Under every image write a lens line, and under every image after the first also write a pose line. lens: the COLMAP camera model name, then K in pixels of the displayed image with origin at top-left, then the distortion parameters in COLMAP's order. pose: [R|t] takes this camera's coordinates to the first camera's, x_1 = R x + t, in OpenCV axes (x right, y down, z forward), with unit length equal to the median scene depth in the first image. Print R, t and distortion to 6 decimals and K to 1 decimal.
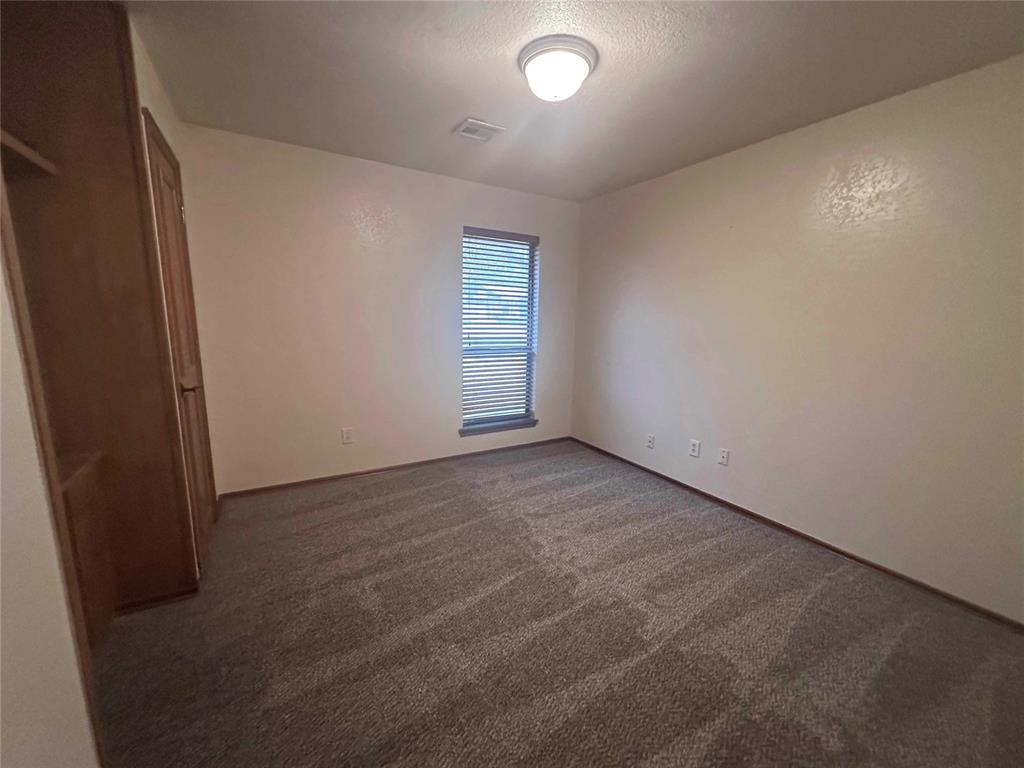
lens RADIAL K [[410.7, 0, 512.7], [0, 410.7, 384.2], [0, 0, 1]] dist [-0.001758, 0.000489]
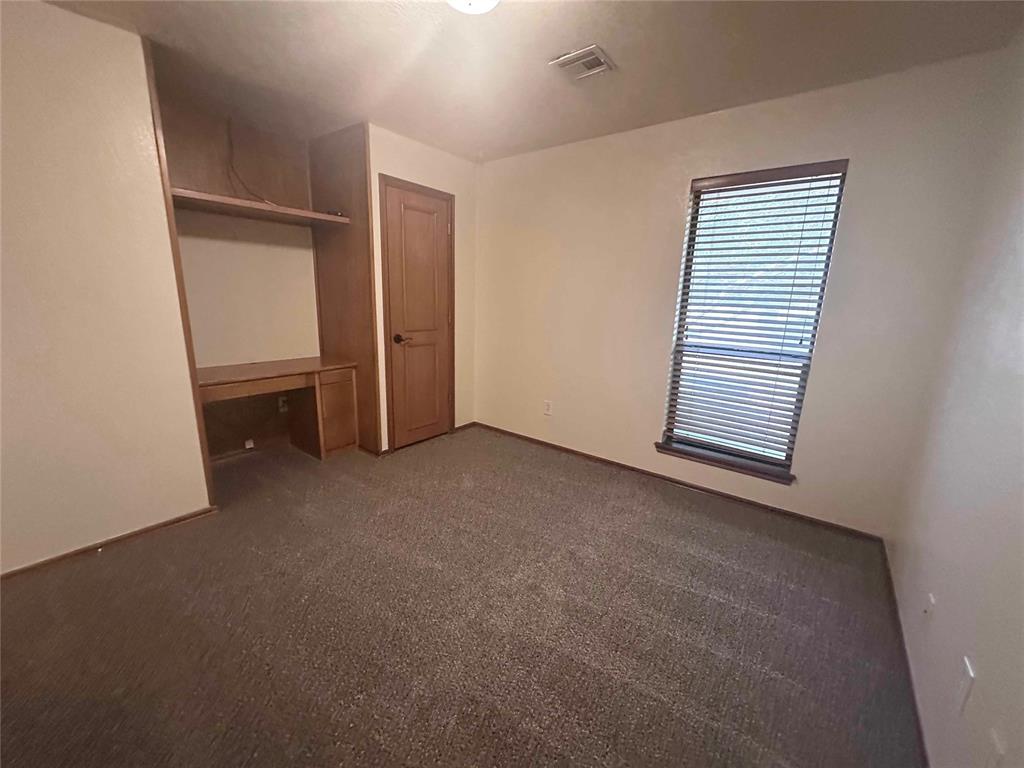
lens RADIAL K [[410.7, 0, 513.1], [0, 410.7, 385.8], [0, 0, 1]] dist [-0.001758, 0.000489]
pose [[0.367447, 0.195352, -0.909297, 0.466778], [-0.182356, 0.973847, 0.135529, -0.052868], [0.911992, 0.116016, 0.393461, 0.408592]]
